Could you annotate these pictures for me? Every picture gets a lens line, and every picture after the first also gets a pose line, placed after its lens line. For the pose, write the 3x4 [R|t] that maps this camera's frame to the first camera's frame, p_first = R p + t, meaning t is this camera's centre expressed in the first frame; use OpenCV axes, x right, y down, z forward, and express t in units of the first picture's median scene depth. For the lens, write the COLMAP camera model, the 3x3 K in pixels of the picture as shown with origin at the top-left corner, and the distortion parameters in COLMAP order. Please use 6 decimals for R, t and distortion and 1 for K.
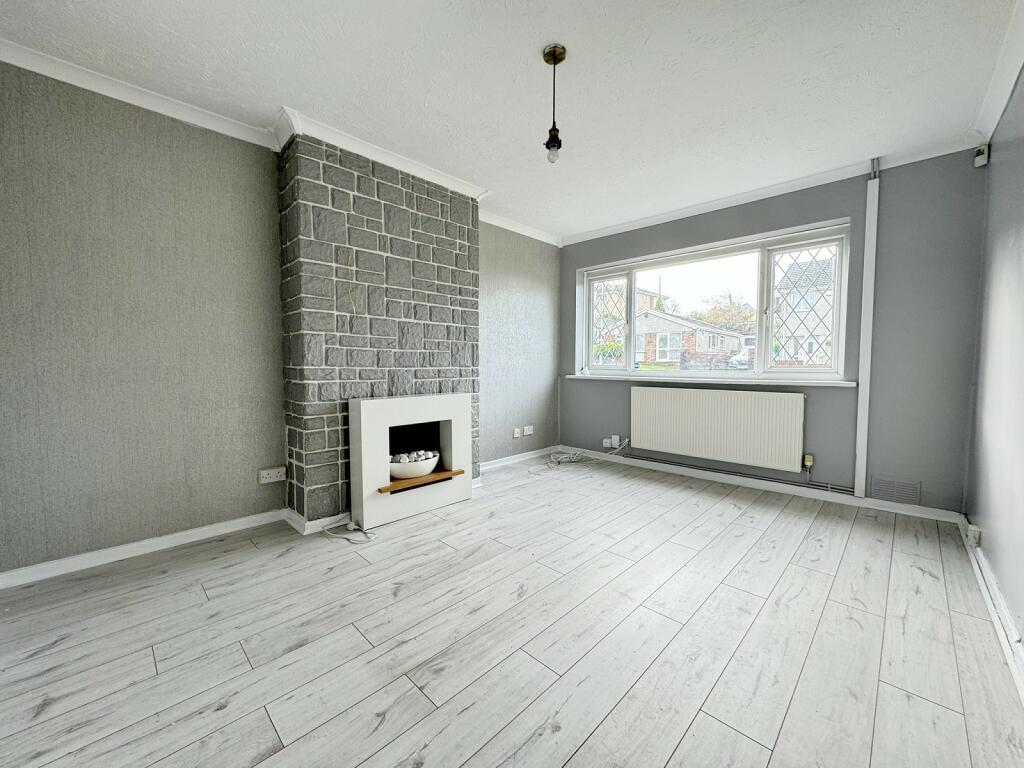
lens RADIAL K [[405.5, 0, 512.0], [0, 405.5, 384.0], [0, 0, 1]] dist [-0.000488, 0.000293]
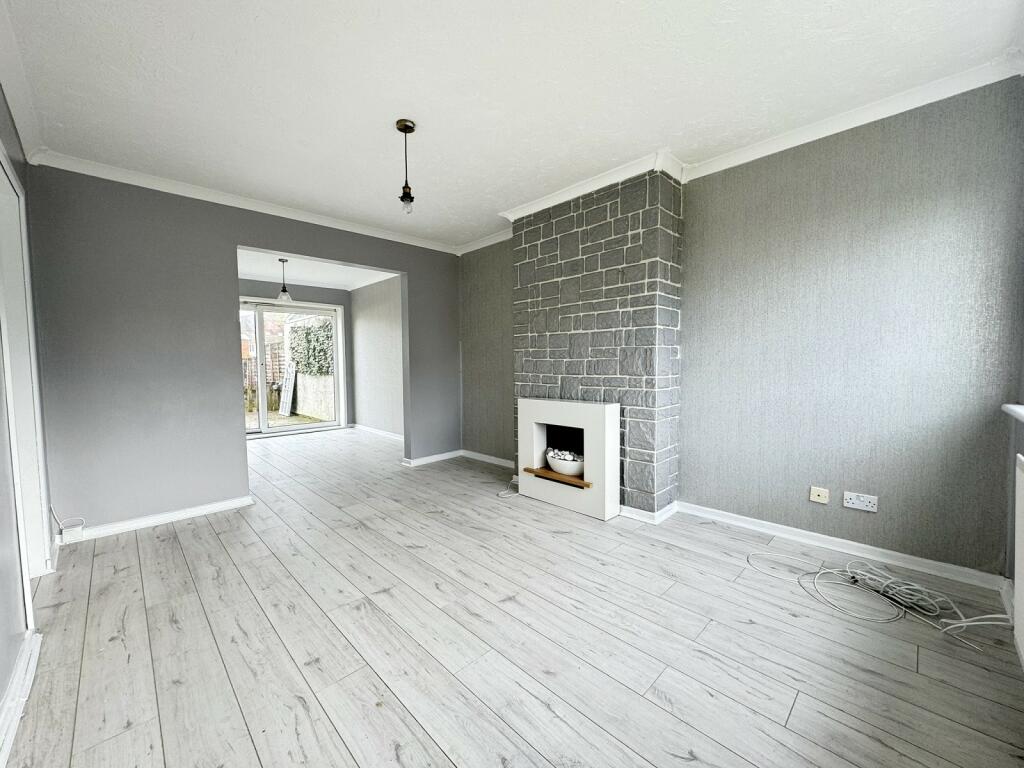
lens RADIAL K [[405.5, 0, 512.0], [0, 405.5, 384.0], [0, 0, 1]] dist [-0.000488, 0.000293]
pose [[-0.018827, 0.049090, -0.998617, 0.922494], [-0.041693, 0.997887, 0.049841, -0.069664], [0.998953, 0.042573, -0.016741, 0.926490]]
